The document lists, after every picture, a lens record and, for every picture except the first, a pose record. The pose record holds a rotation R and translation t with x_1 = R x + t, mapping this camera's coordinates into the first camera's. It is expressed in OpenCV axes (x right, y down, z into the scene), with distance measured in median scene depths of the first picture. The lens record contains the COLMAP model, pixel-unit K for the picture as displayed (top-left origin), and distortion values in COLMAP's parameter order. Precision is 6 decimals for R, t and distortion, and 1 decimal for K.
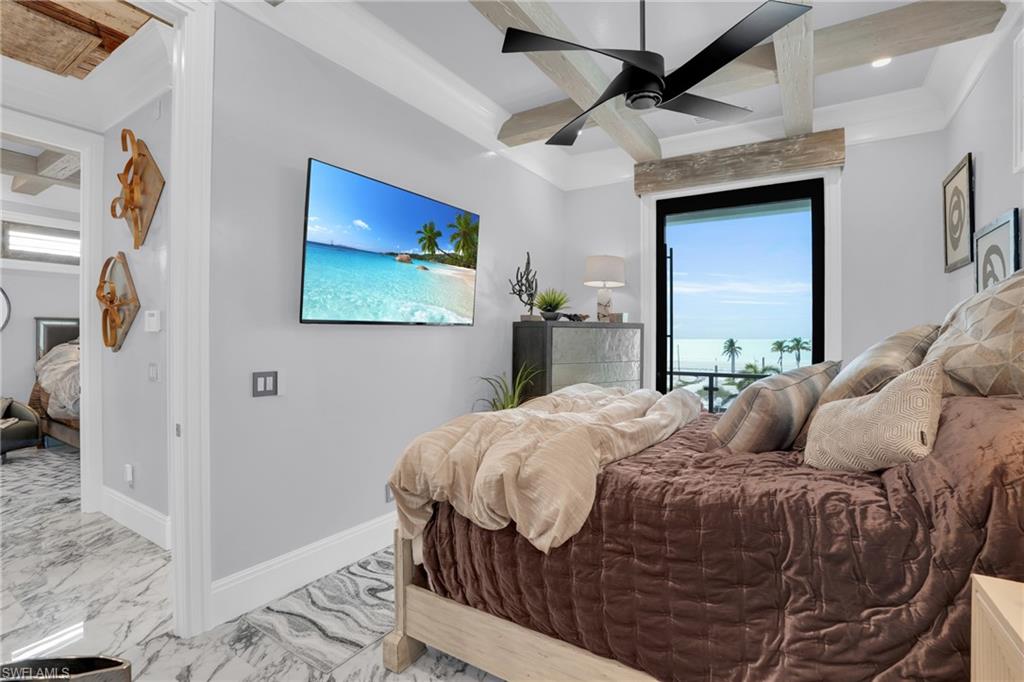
lens RADIAL K [[480.4, 0, 514.6], [0, 480.4, 335.9], [0, 0, 1]] dist [-0.002898, -0.000385]
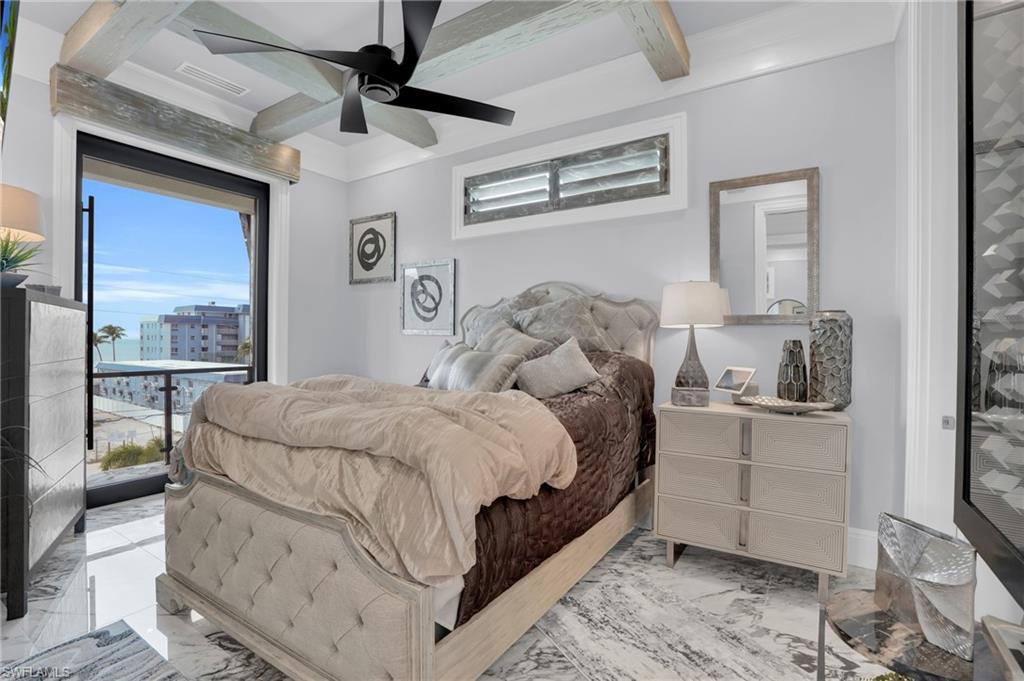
lens RADIAL K [[480.4, 0, 514.6], [0, 480.4, 335.4], [0, 0, 1]] dist [-0.002898, -0.000385]
pose [[0.032531, -0.005063, 0.999458, -0.416081], [-0.007020, 0.999961, 0.005295, 0.008750], [-0.999446, -0.007189, 0.032494, 0.372300]]
